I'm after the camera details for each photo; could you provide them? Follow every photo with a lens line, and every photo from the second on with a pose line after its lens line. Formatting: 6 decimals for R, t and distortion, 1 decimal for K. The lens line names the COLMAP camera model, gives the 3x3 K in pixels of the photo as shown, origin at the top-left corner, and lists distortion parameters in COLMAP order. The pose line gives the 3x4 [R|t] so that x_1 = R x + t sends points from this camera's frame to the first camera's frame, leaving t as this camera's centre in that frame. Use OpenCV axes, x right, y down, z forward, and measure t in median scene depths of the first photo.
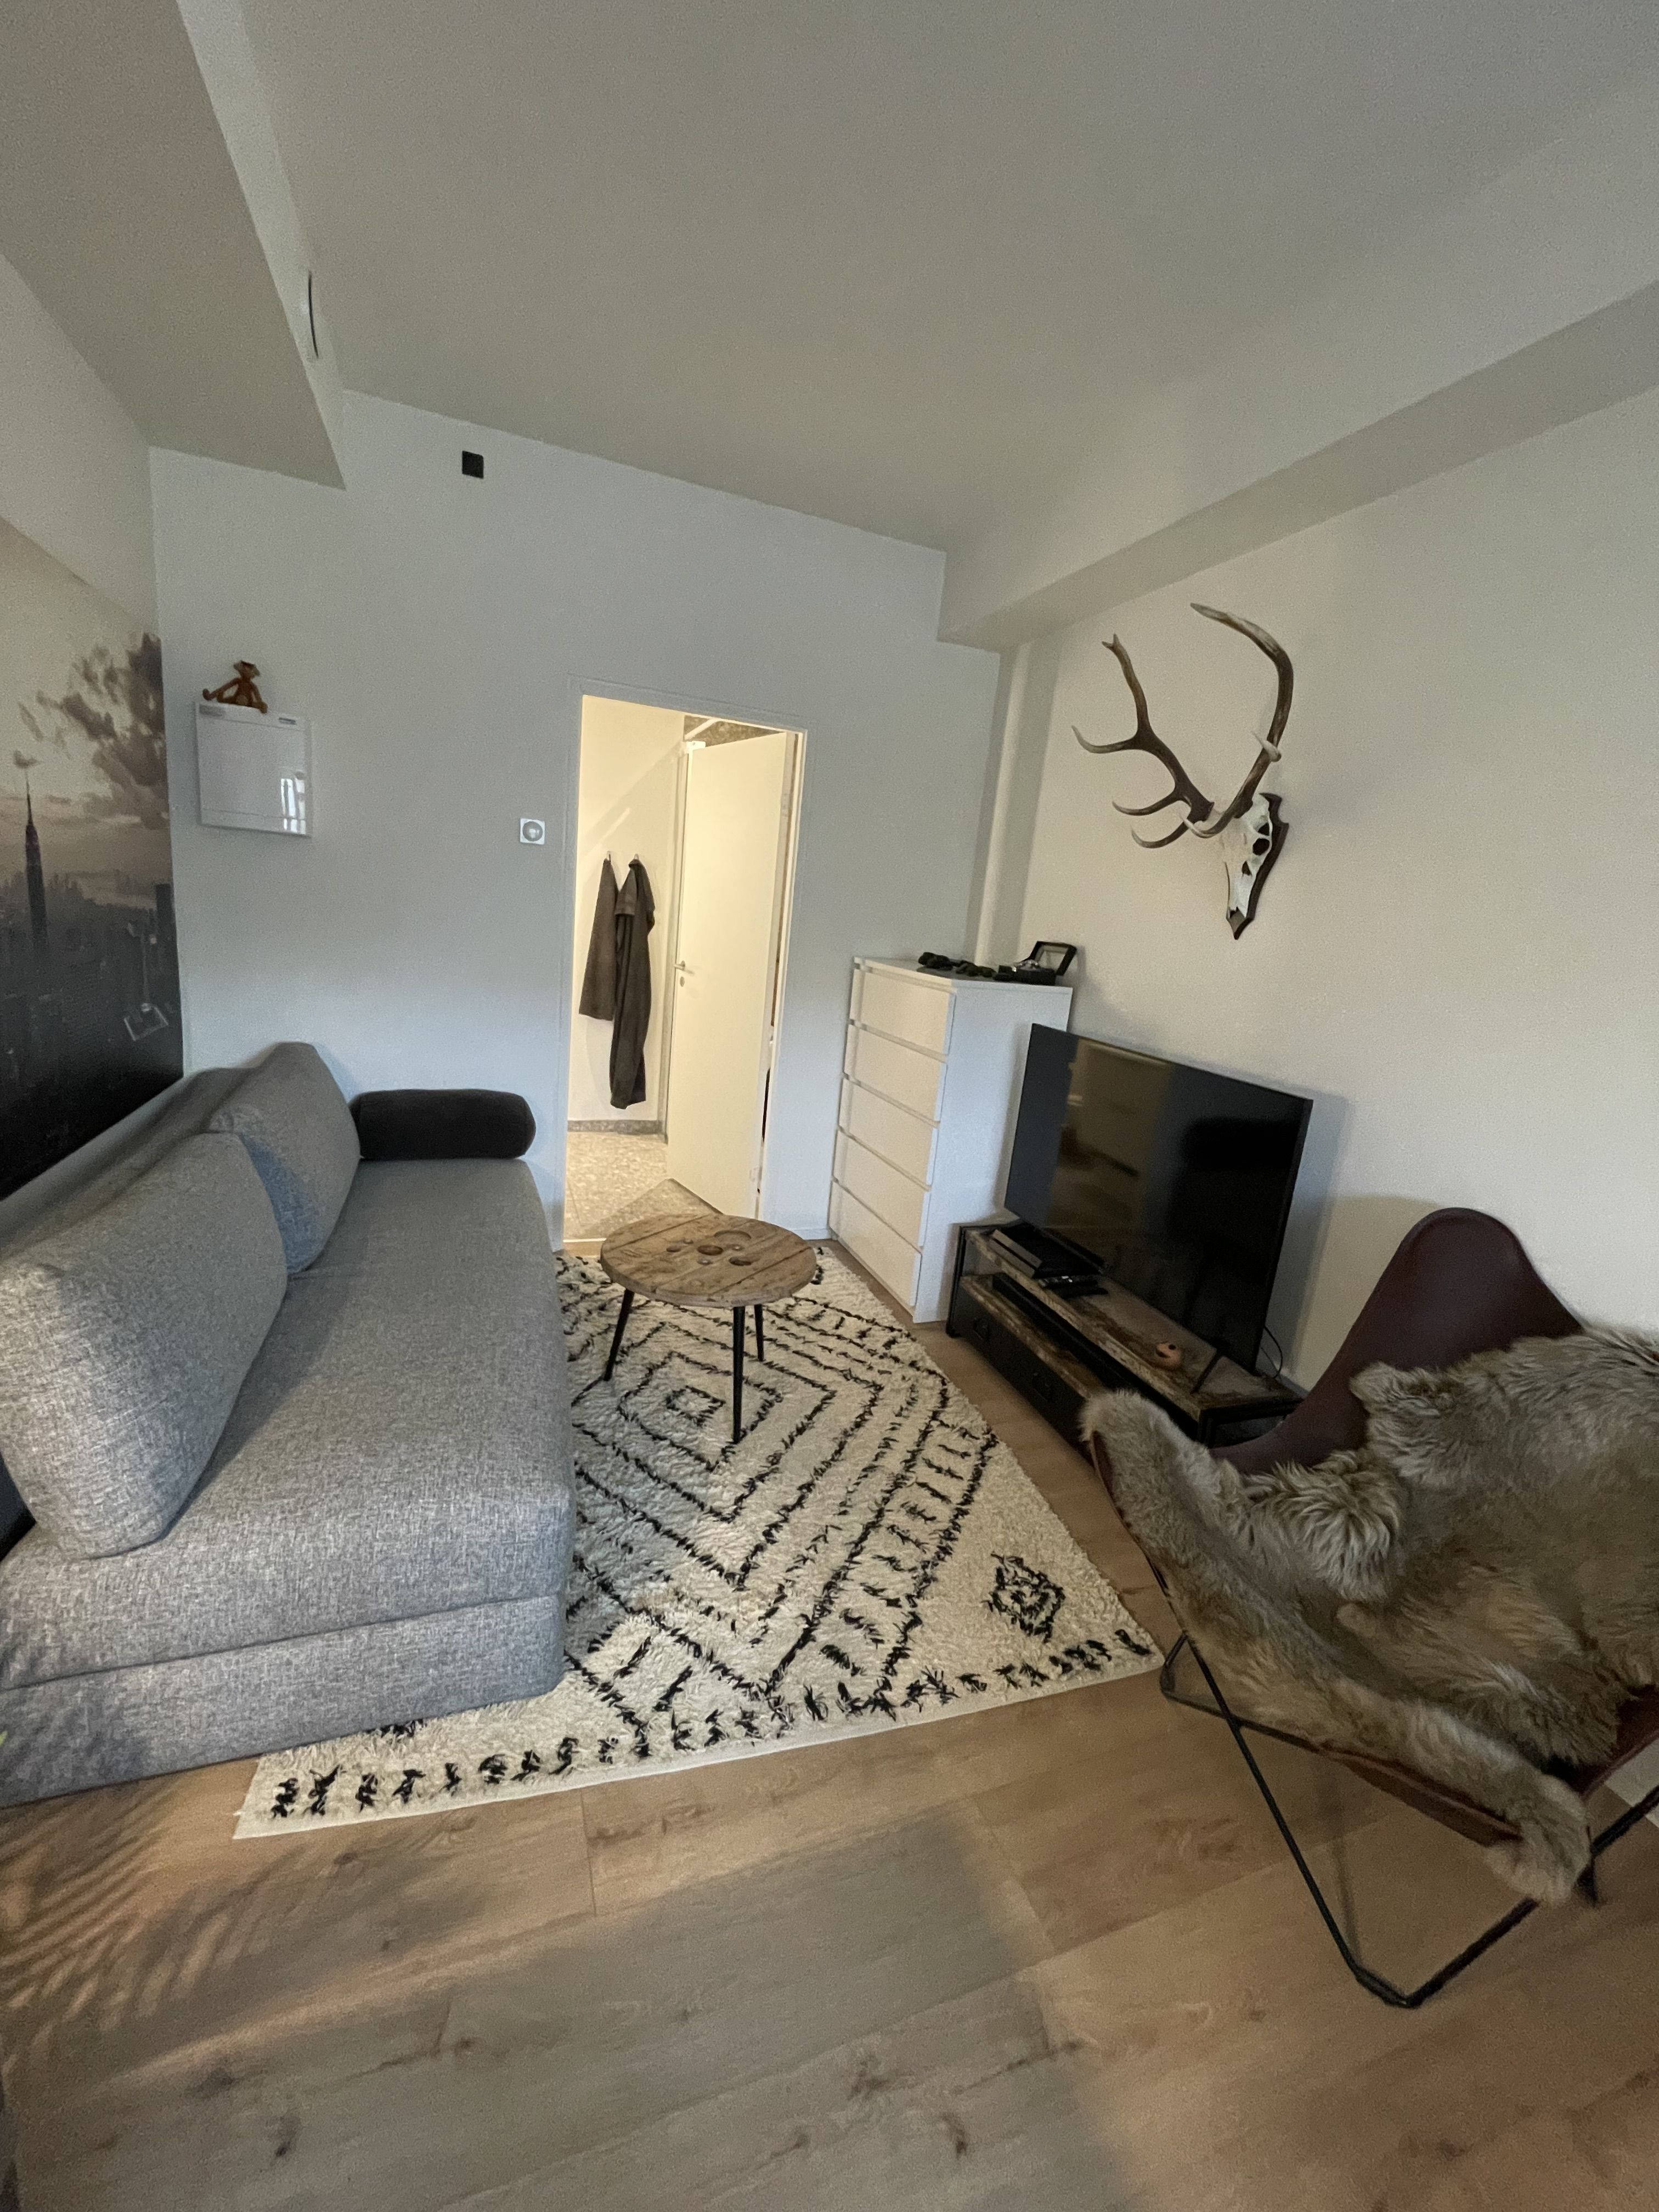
lens RADIAL K [[901.2, 0, 829.5], [0, 901.2, 1106.0], [0, 0, 1]] dist [-0.004710, 0.000313]
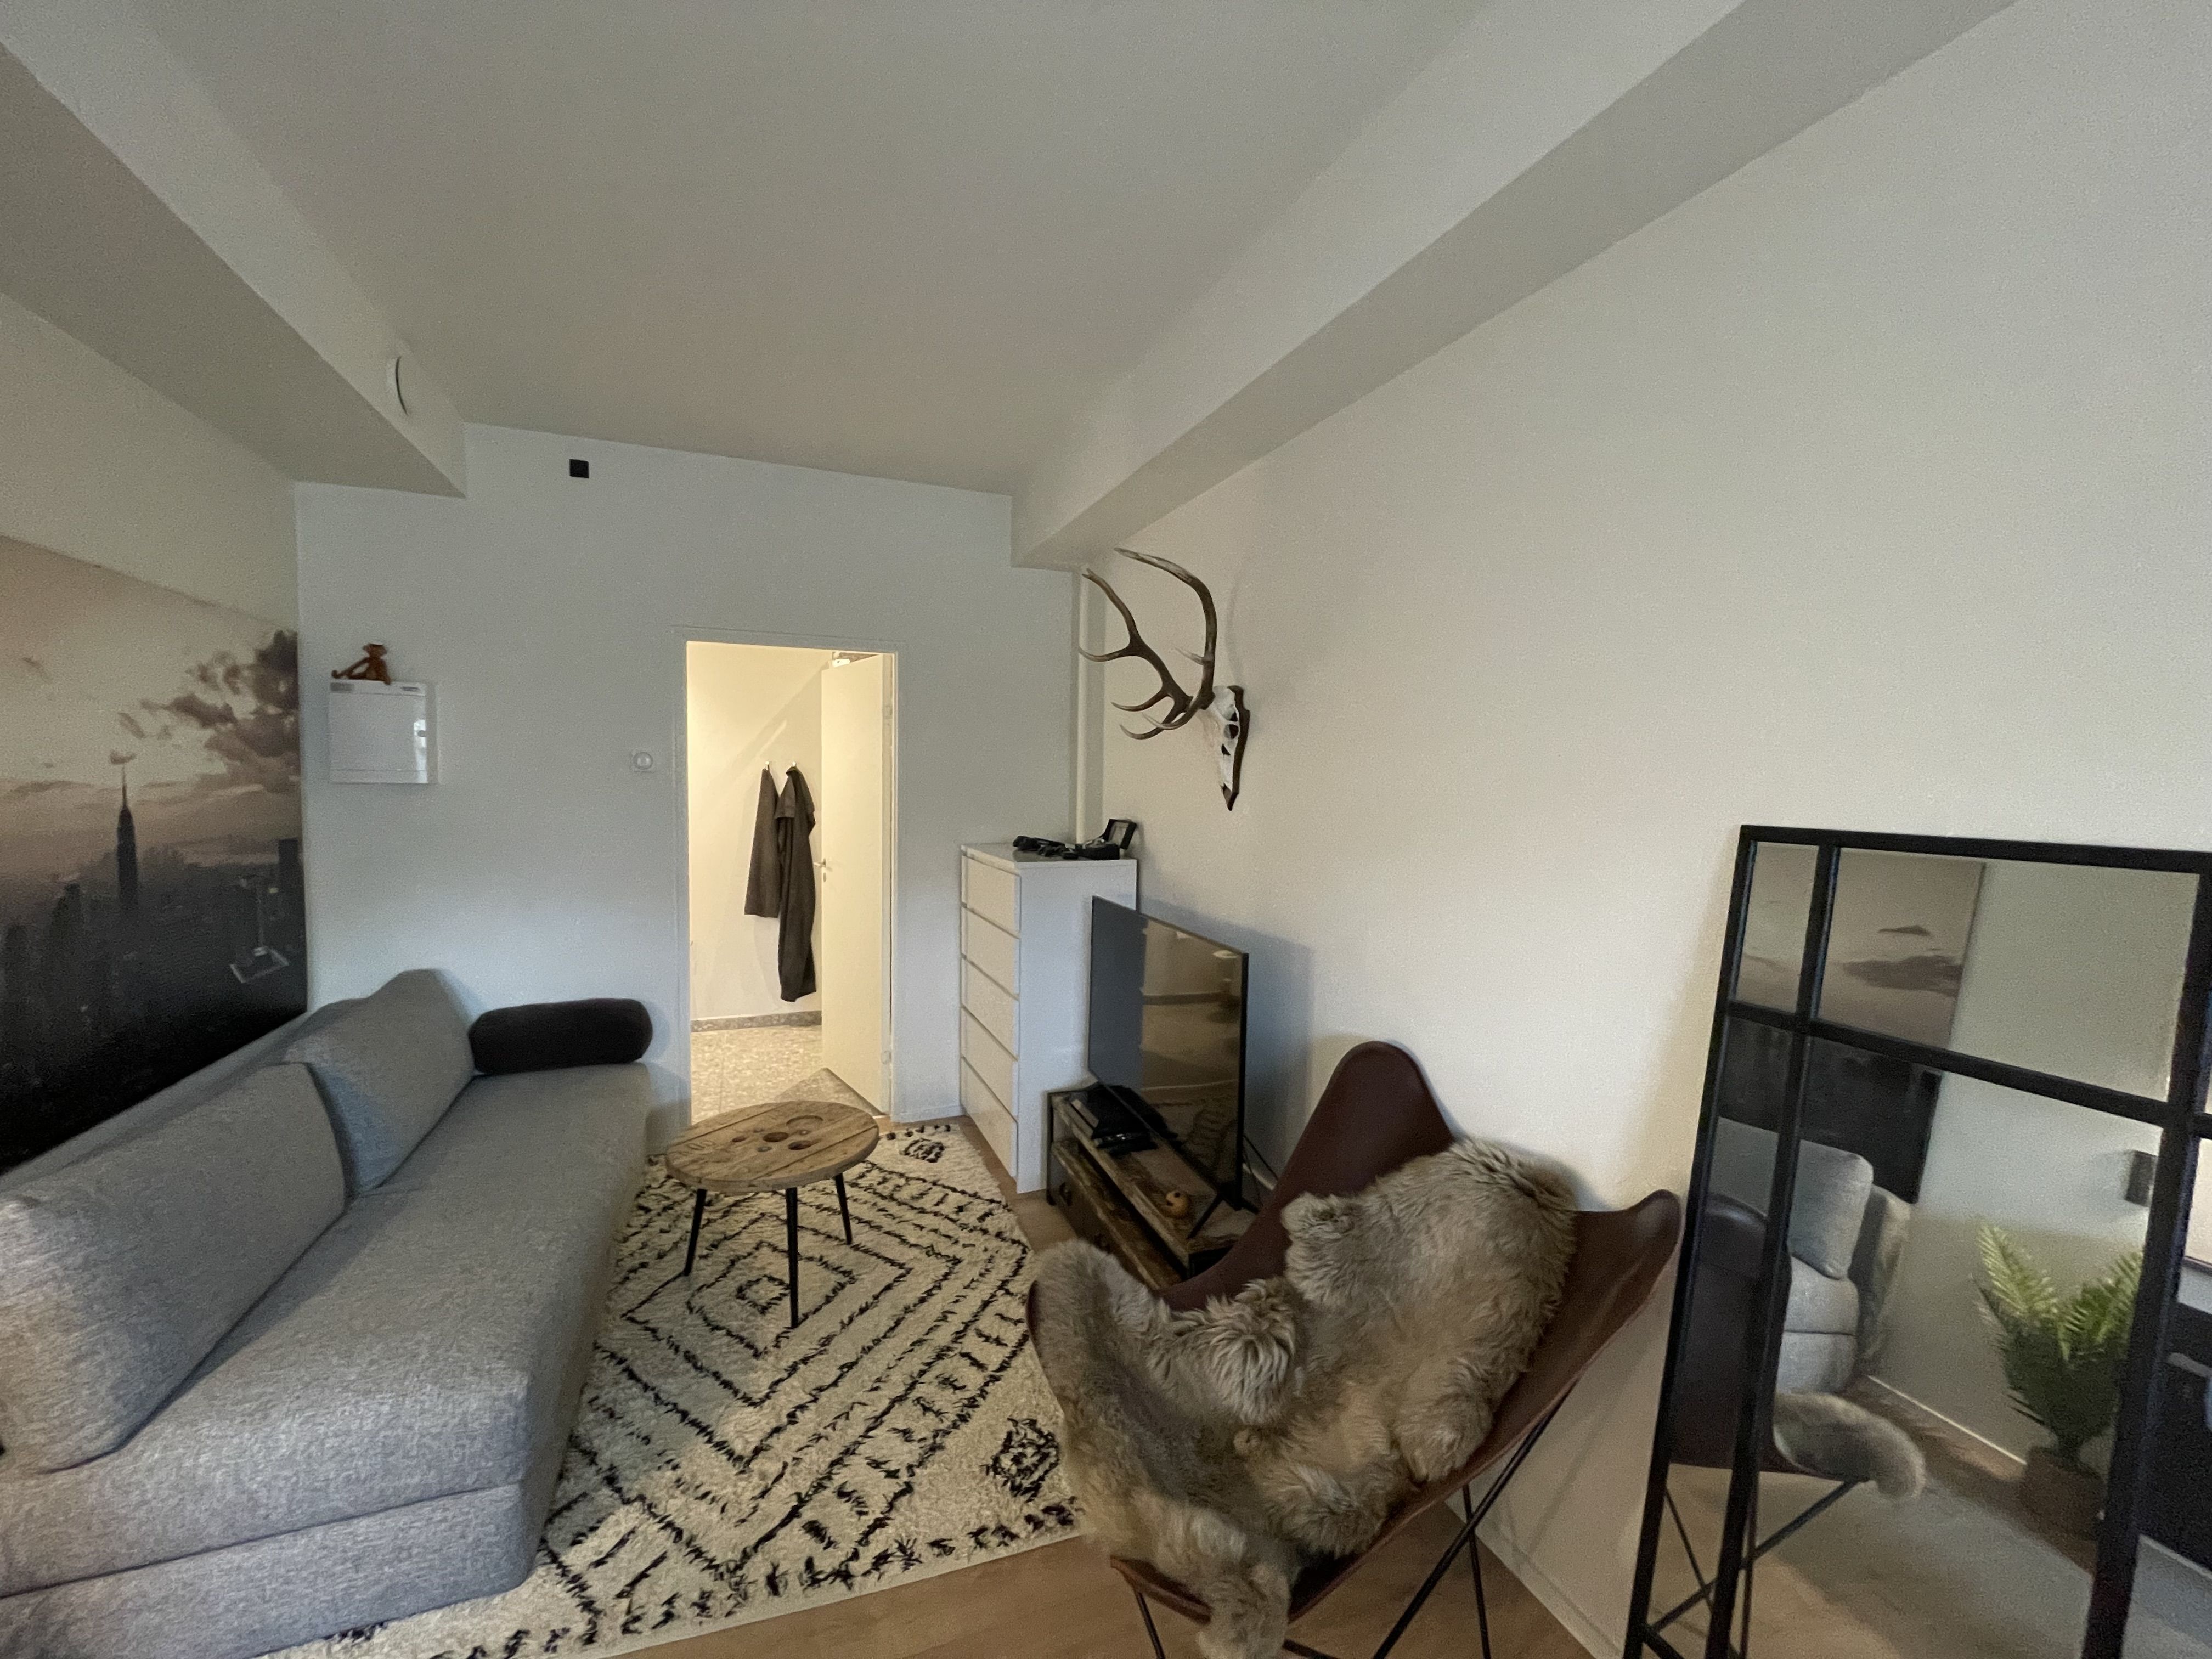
lens RADIAL K [[901.2, 0, 1095.2], [0, 901.2, 828.7], [0, 0, 1]] dist [-0.004710, 0.000313]
pose [[0.996568, -0.082574, 0.005805, 0.353348], [0.082441, 0.983742, -0.159545, 0.003223], [0.007464, 0.159476, 0.987174, -0.139757]]
